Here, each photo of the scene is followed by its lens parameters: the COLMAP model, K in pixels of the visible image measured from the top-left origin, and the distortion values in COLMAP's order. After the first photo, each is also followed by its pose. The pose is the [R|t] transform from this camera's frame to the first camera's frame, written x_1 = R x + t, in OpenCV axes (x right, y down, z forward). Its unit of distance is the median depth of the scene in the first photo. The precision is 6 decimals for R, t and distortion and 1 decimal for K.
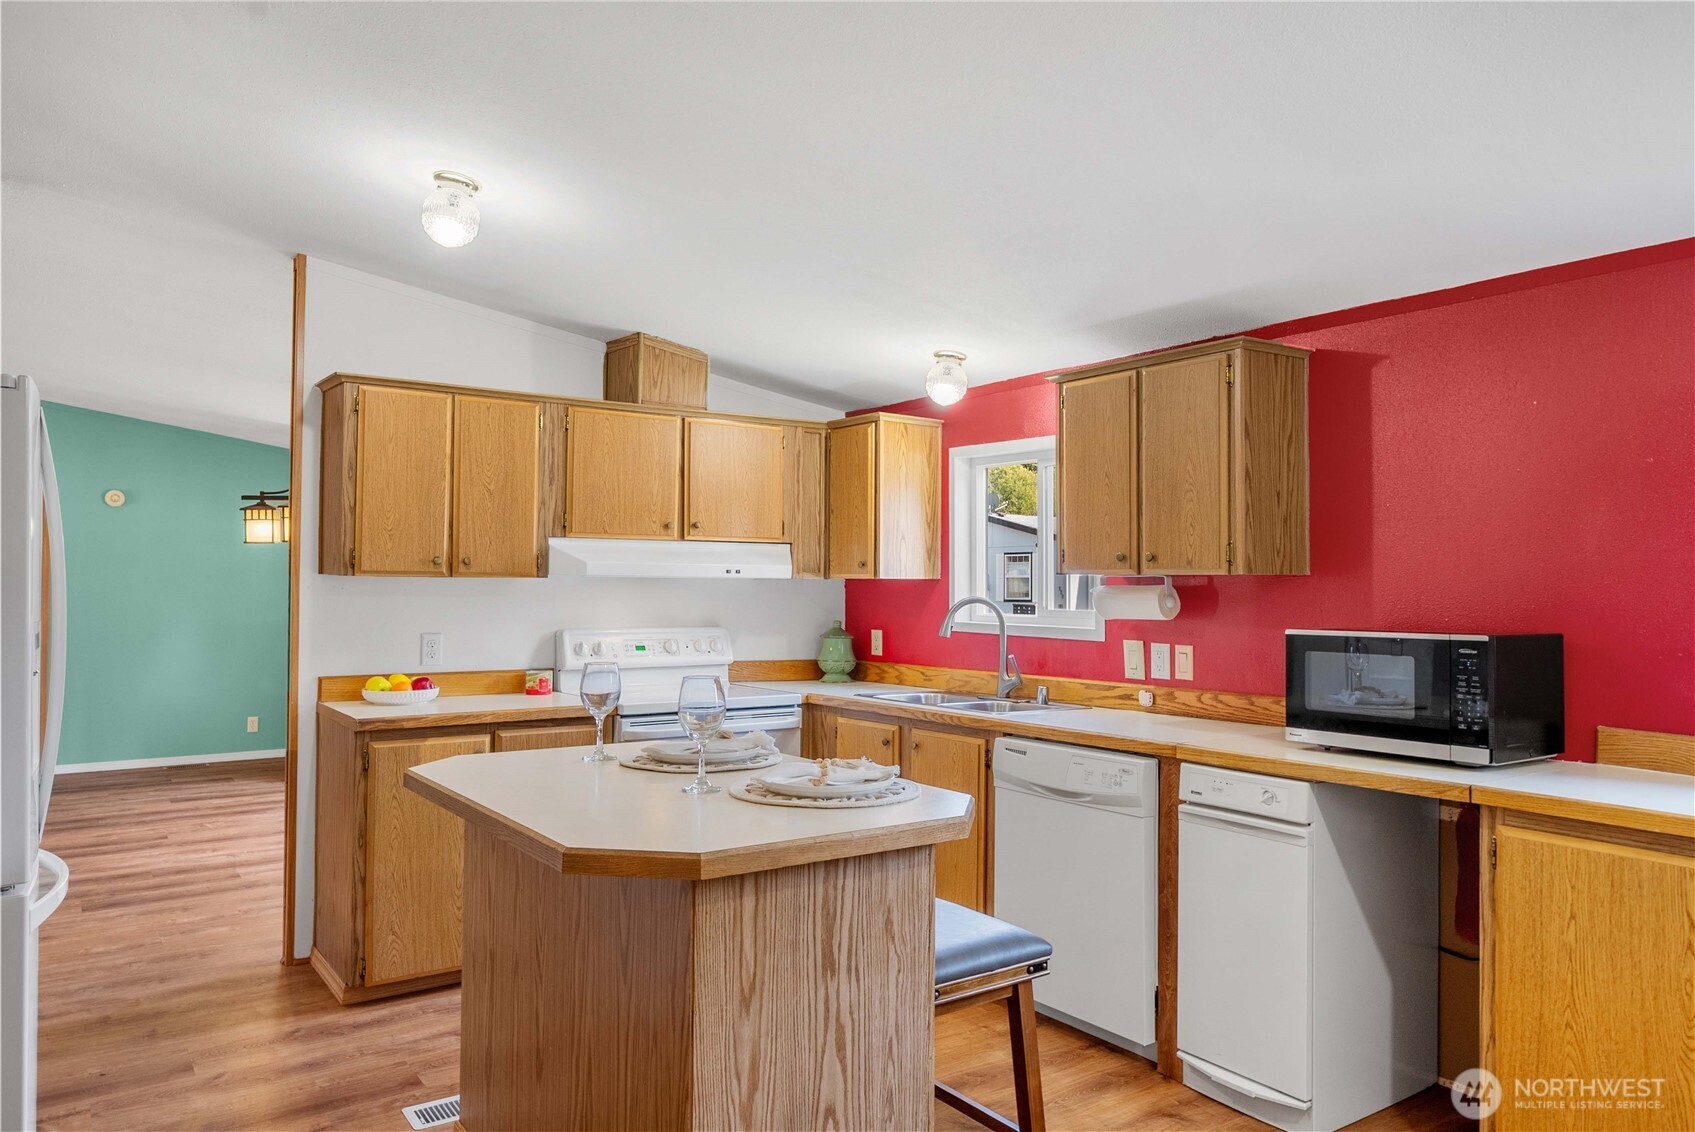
lens RADIAL K [[1157.6, 0, 851.7], [0, 1157.6, 558.3], [0, 0, 1]] dist [0.004527, -0.004732]
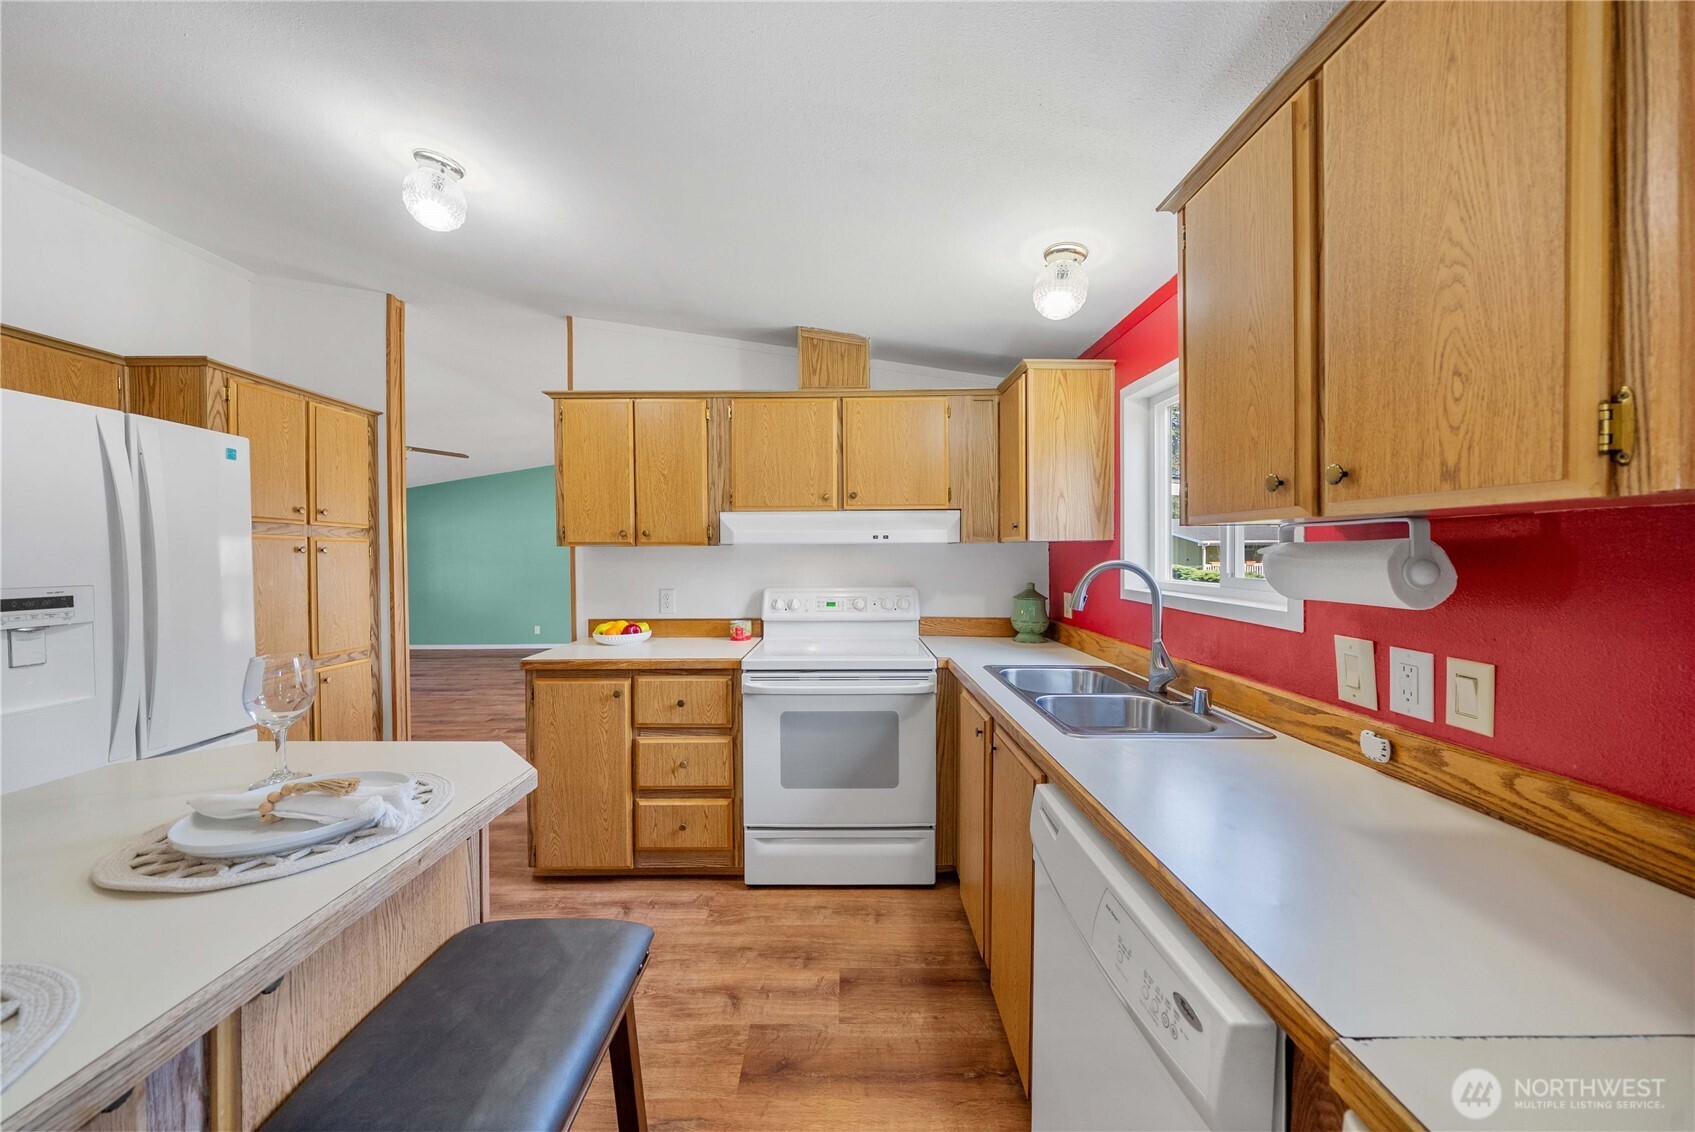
lens RADIAL K [[577.2, 0, 854.2], [0, 577.2, 562.4], [0, 0, 1]] dist [-0.008067, 0.000656]
pose [[0.814543, -0.000440, -0.580104, 0.208939], [0.024798, 0.999112, 0.034063, 0.018300], [0.579574, -0.042131, 0.813830, 0.634595]]
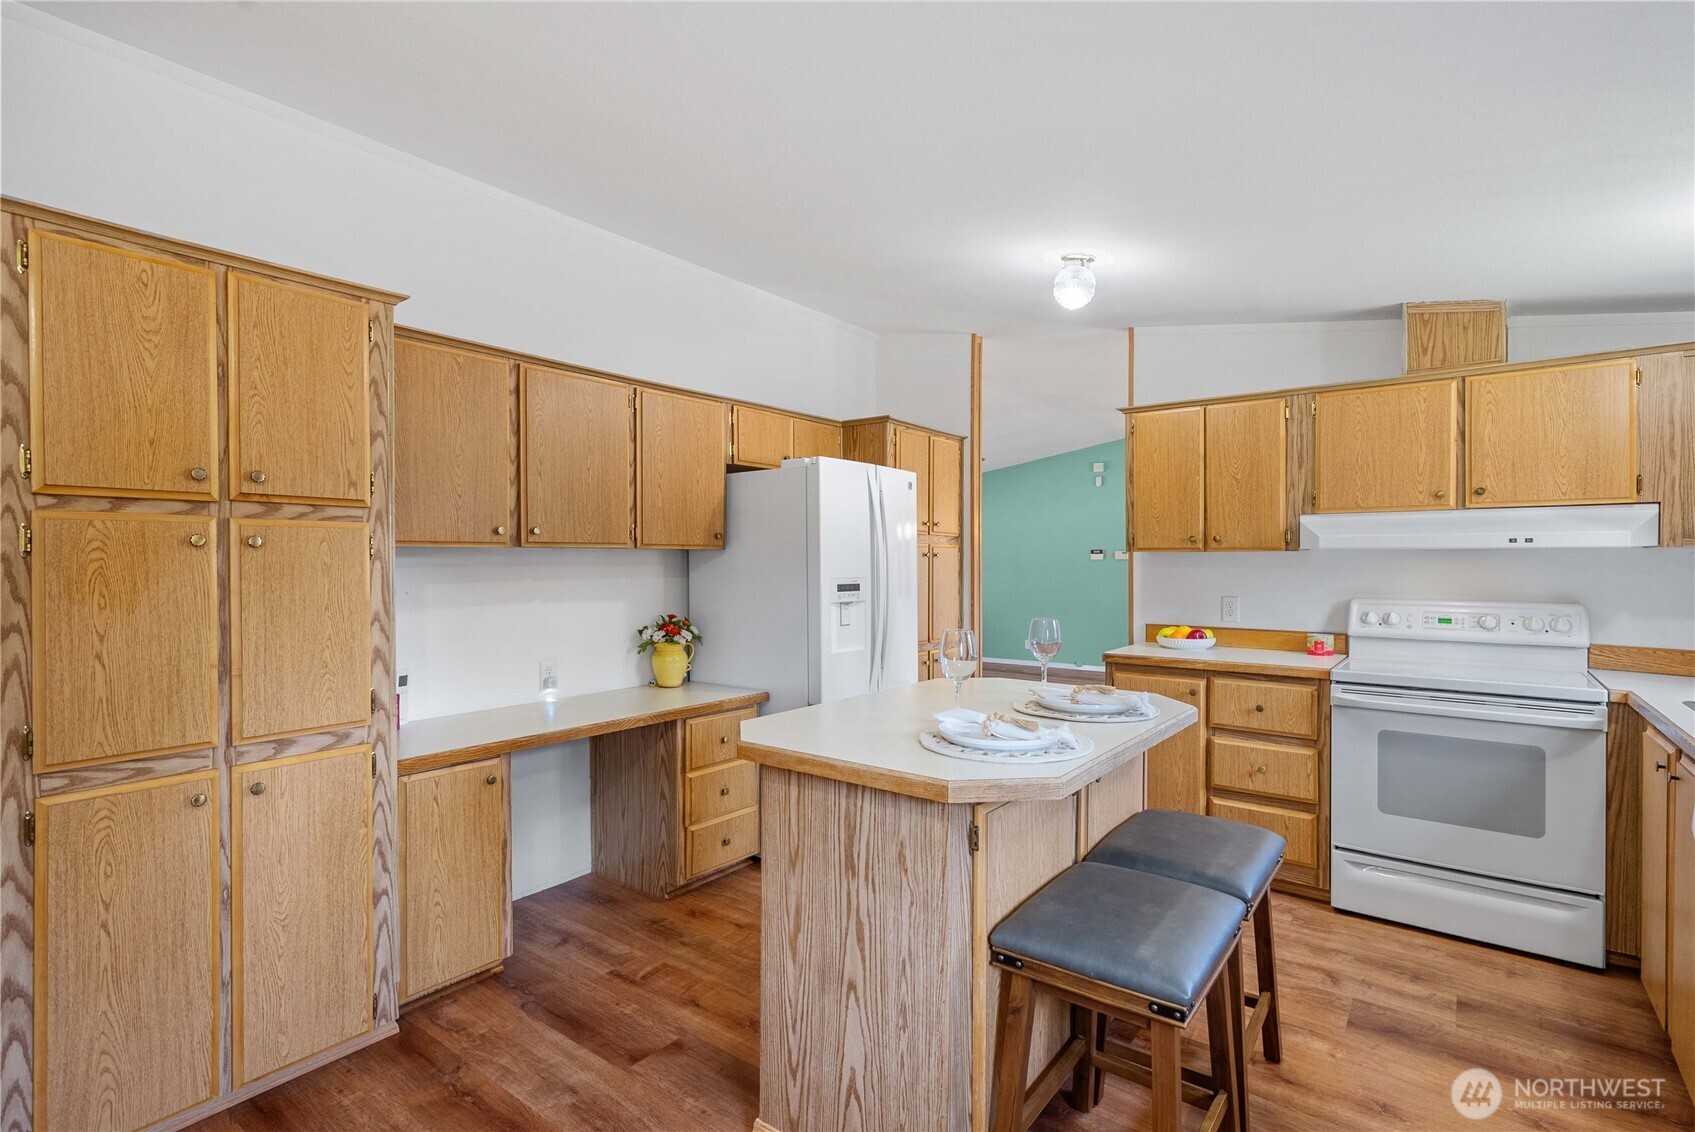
lens RADIAL K [[816.9, 0, 840.6], [0, 816.9, 562.8], [0, 0, 1]] dist [-0.001542, 0.000371]
pose [[0.281474, -0.001922, -0.959567, 0.397209], [0.026716, 0.999626, 0.005835, 0.012587], [0.959197, -0.027279, 0.281420, 0.372942]]
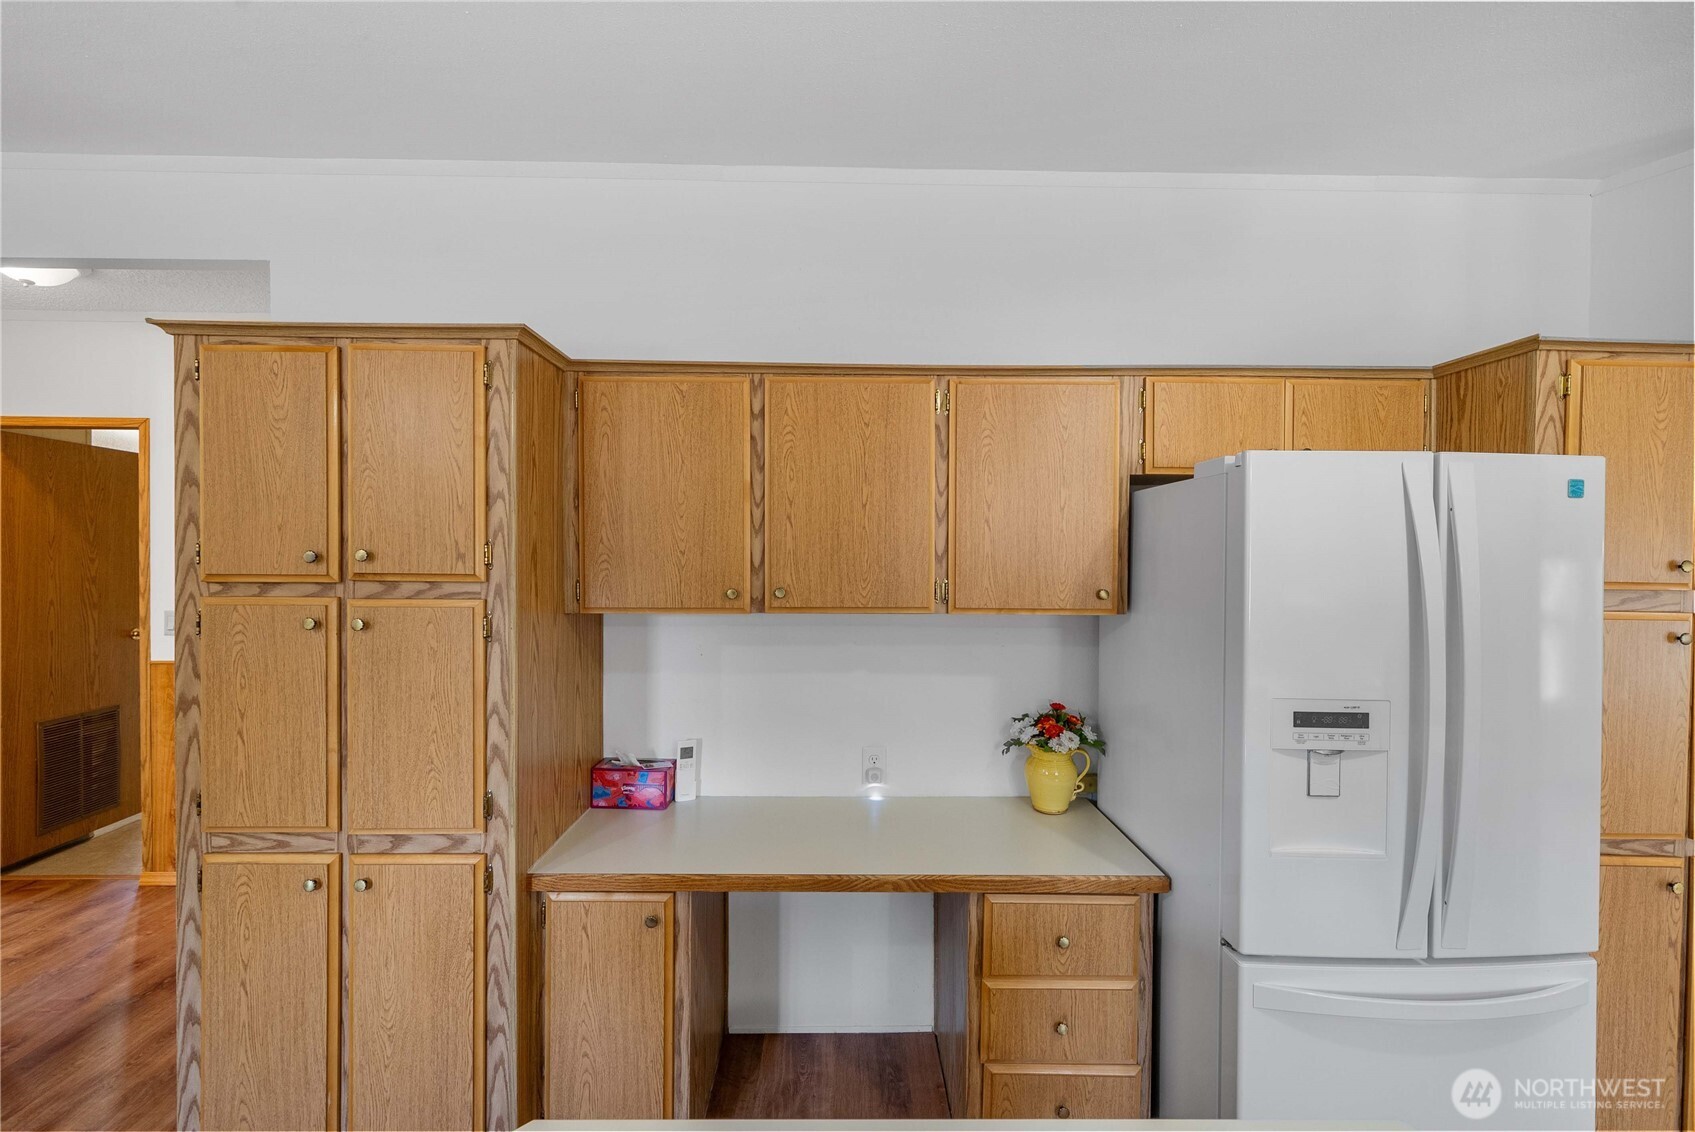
lens RADIAL K [[723.3, 0, 850.7], [0, 723.3, 563.4], [0, 0, 1]] dist [-0.001068, 0.000421]
pose [[-0.576902, 0.005629, -0.816794, 0.001847], [0.012573, 0.999919, -0.001990, -0.037074], [0.816716, -0.011418, -0.576926, 0.638798]]
